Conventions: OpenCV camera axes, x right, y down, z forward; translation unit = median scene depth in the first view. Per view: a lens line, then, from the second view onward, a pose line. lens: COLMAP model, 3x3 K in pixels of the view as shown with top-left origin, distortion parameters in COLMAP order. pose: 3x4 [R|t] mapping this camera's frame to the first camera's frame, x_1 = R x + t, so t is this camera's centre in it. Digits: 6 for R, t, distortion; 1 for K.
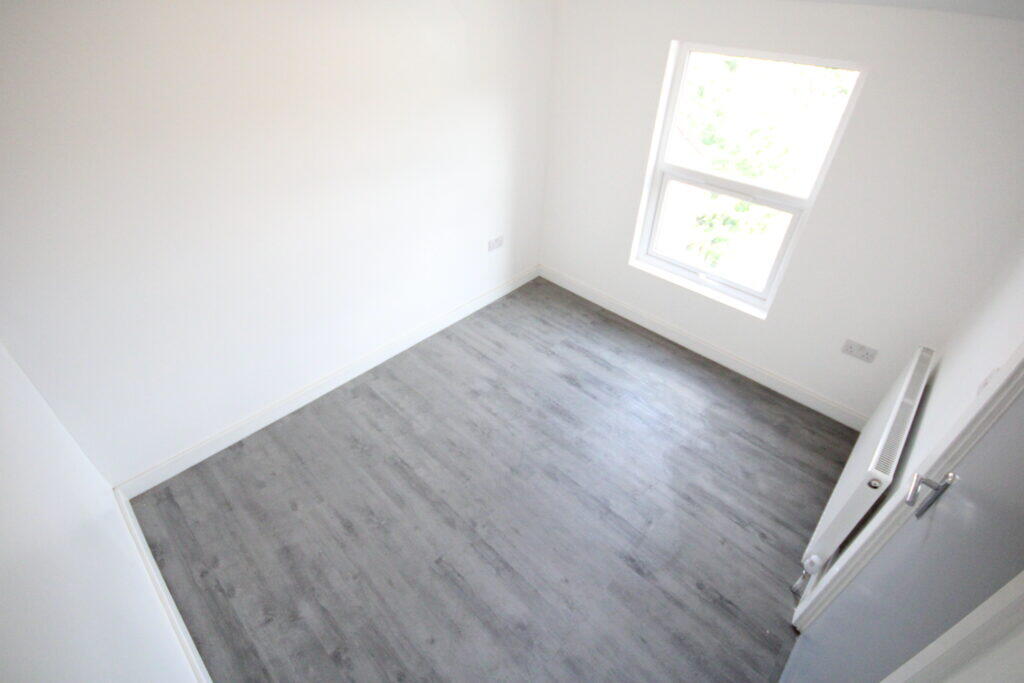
lens RADIAL K [[474.5, 0, 518.8], [0, 474.5, 334.6], [0, 0, 1]] dist [0.002080, 0.000752]
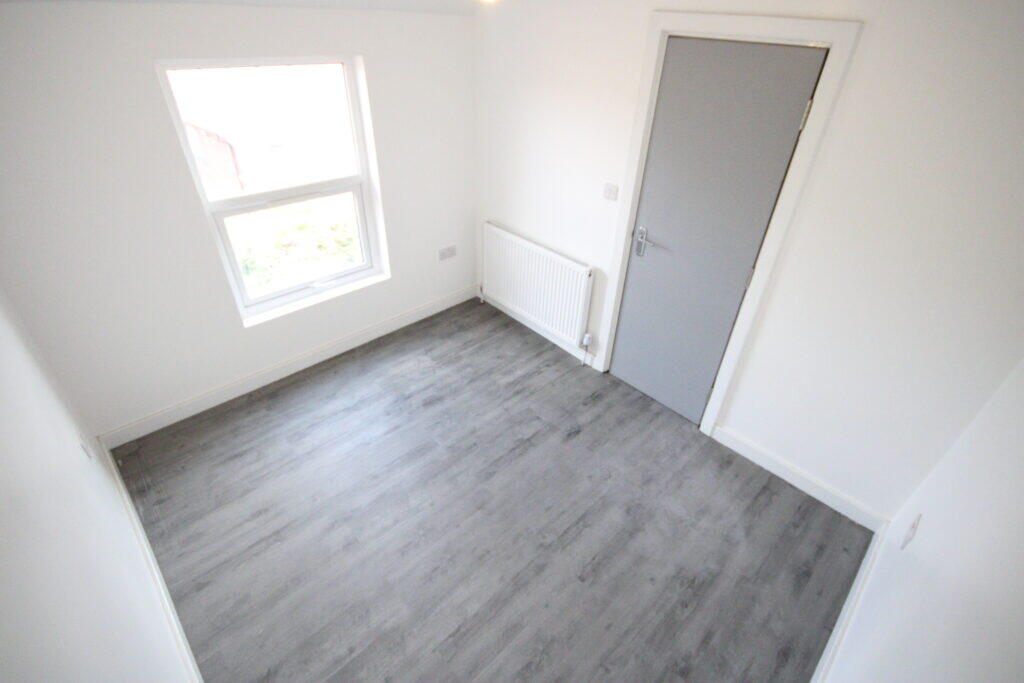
lens RADIAL K [[474.5, 0, 518.8], [0, 474.5, 334.6], [0, 0, 1]] dist [0.002080, 0.000752]
pose [[0.045986, -0.590474, 0.805746, -0.556525], [0.568554, 0.678681, 0.464908, -0.339808], [-0.821360, 0.436730, 0.366926, 0.424344]]
